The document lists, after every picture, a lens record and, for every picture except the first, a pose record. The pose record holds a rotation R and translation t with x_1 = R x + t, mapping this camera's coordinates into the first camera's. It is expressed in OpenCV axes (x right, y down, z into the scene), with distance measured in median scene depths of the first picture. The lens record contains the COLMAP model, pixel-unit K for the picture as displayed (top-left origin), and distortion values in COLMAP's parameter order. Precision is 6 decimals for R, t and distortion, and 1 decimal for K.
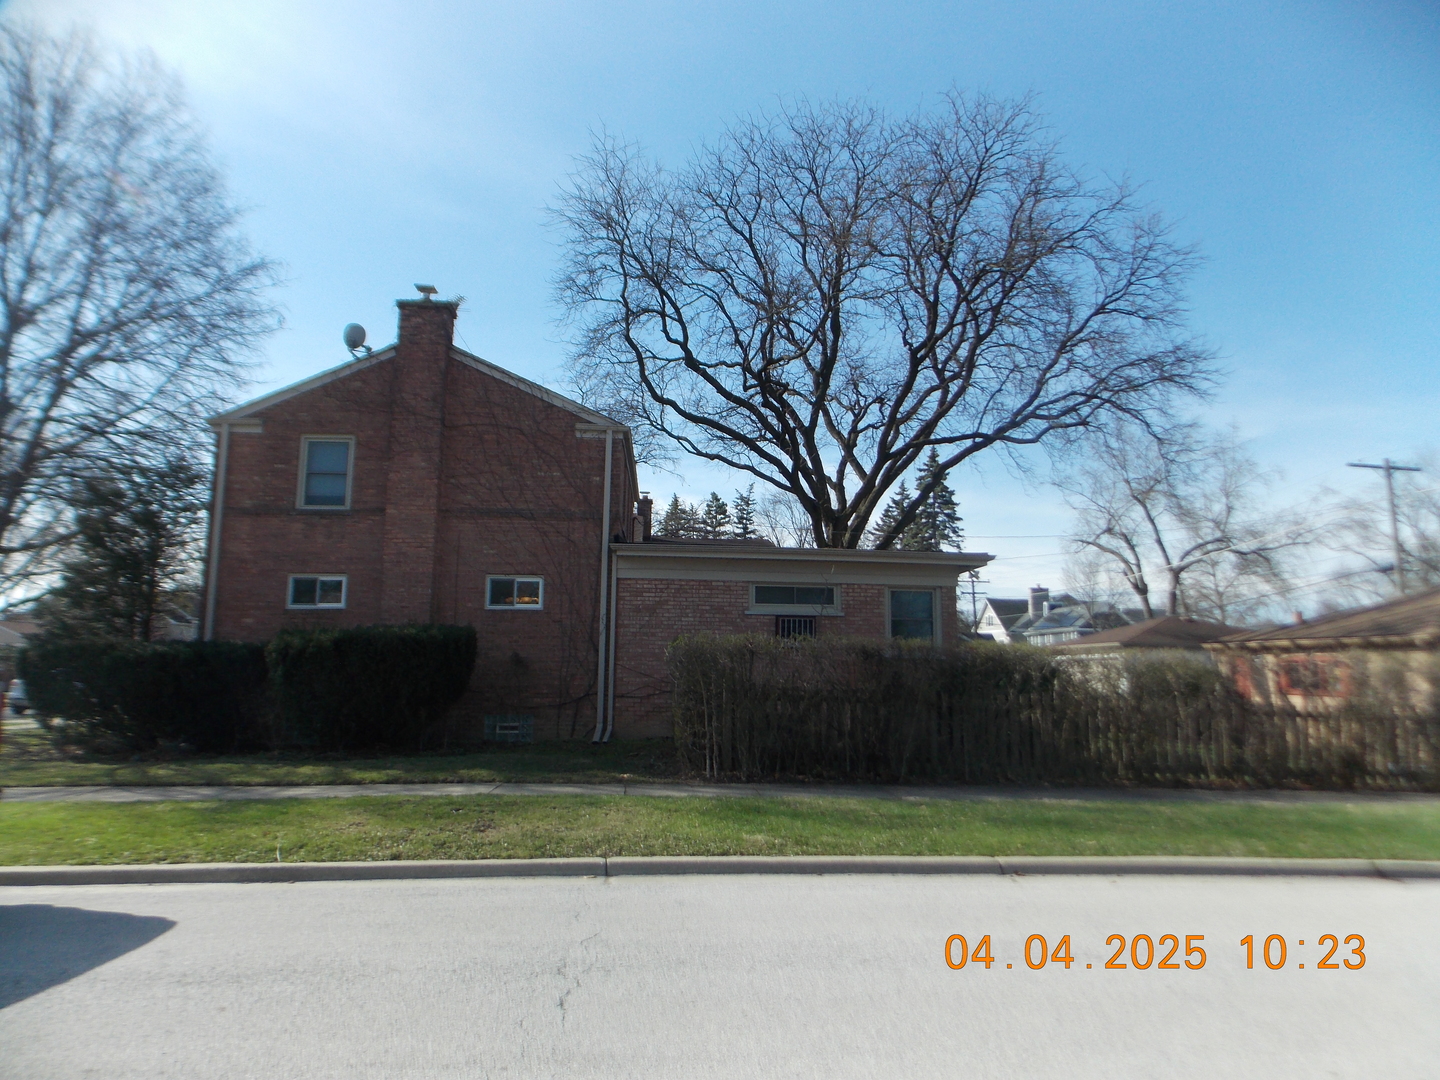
lens RADIAL K [[968.1, 0, 718.2], [0, 968.1, 521.6], [0, 0, 1]] dist [0.009162, 0.000961]
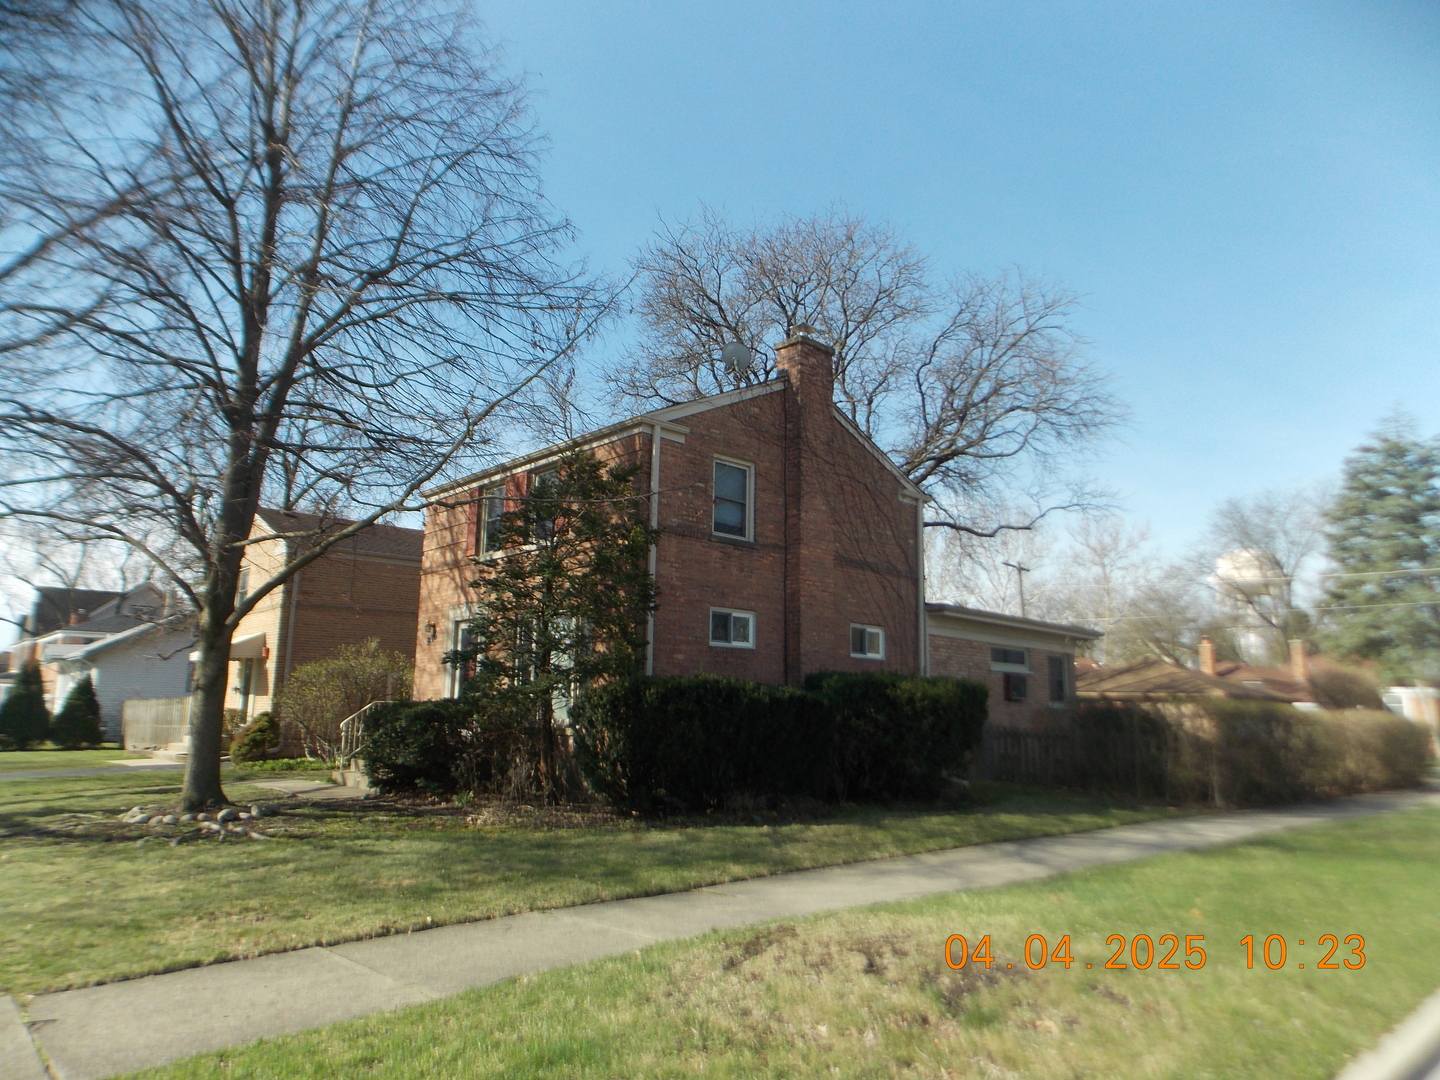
lens RADIAL K [[968.1, 0, 718.2], [0, 968.1, 521.6], [0, 0, 1]] dist [0.009162, 0.000961]
pose [[0.770446, 0.137722, 0.622451, -0.984553], [-0.134262, 0.989540, -0.052758, 0.021357], [-0.623206, -0.042925, 0.780879, 0.284332]]
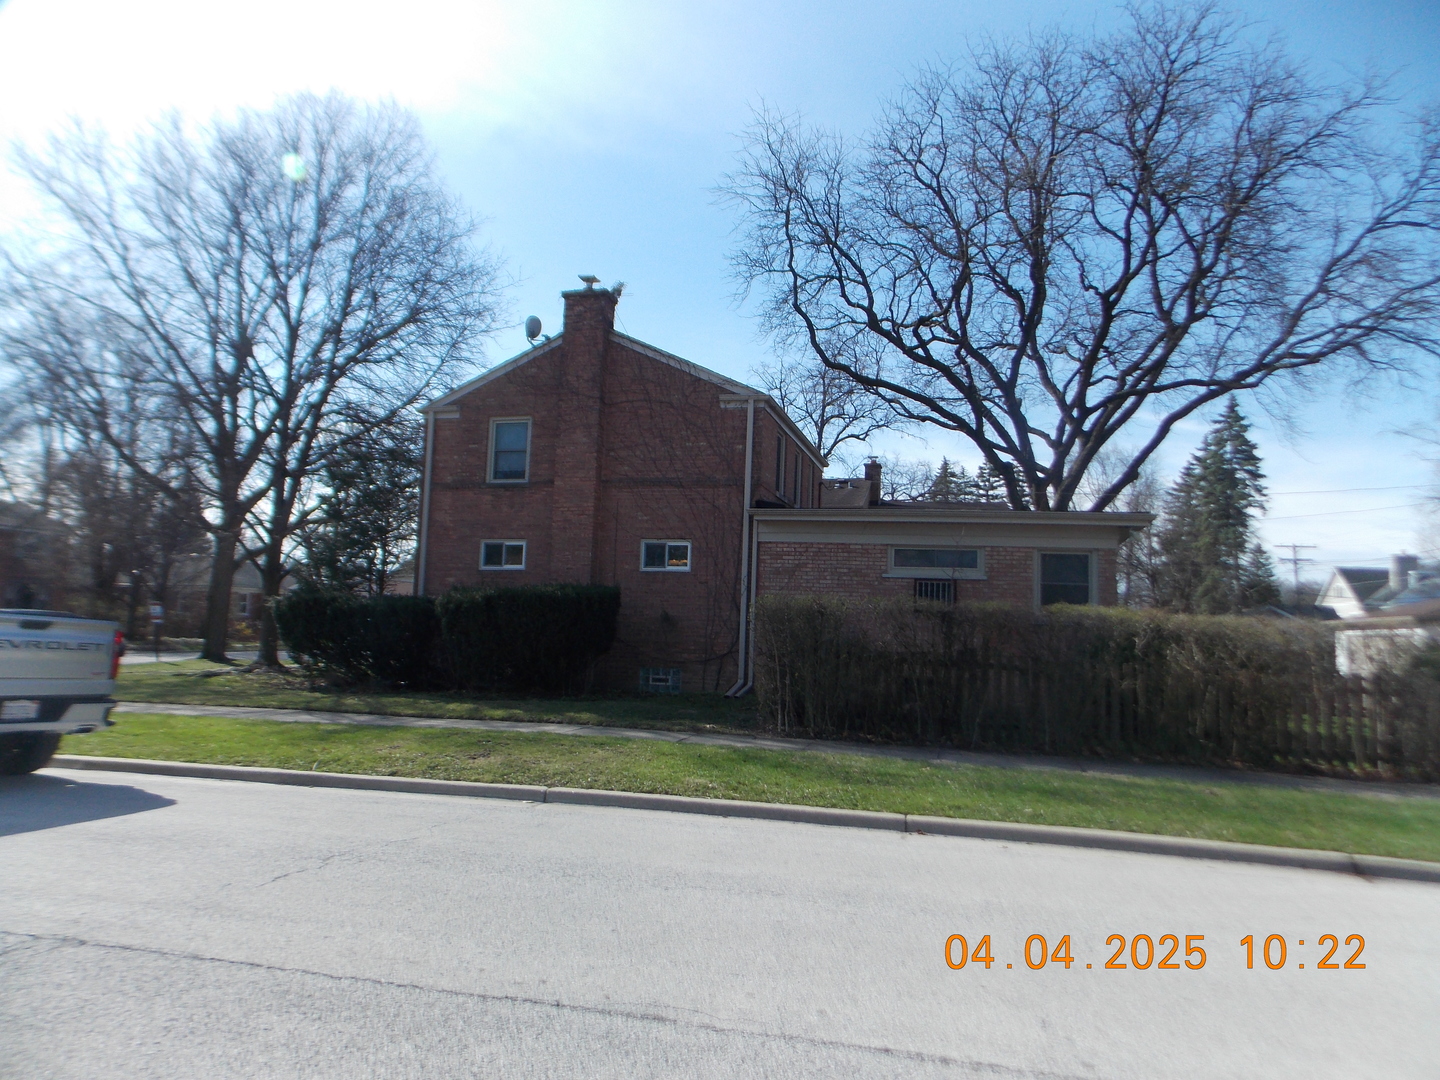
lens RADIAL K [[968.1, 0, 718.2], [0, 968.1, 521.6], [0, 0, 1]] dist [0.009162, 0.000961]
pose [[0.948043, -0.011683, -0.317928, 0.185274], [0.022515, 0.999284, 0.030420, 0.003925], [0.317345, -0.035998, 0.947627, 0.000118]]
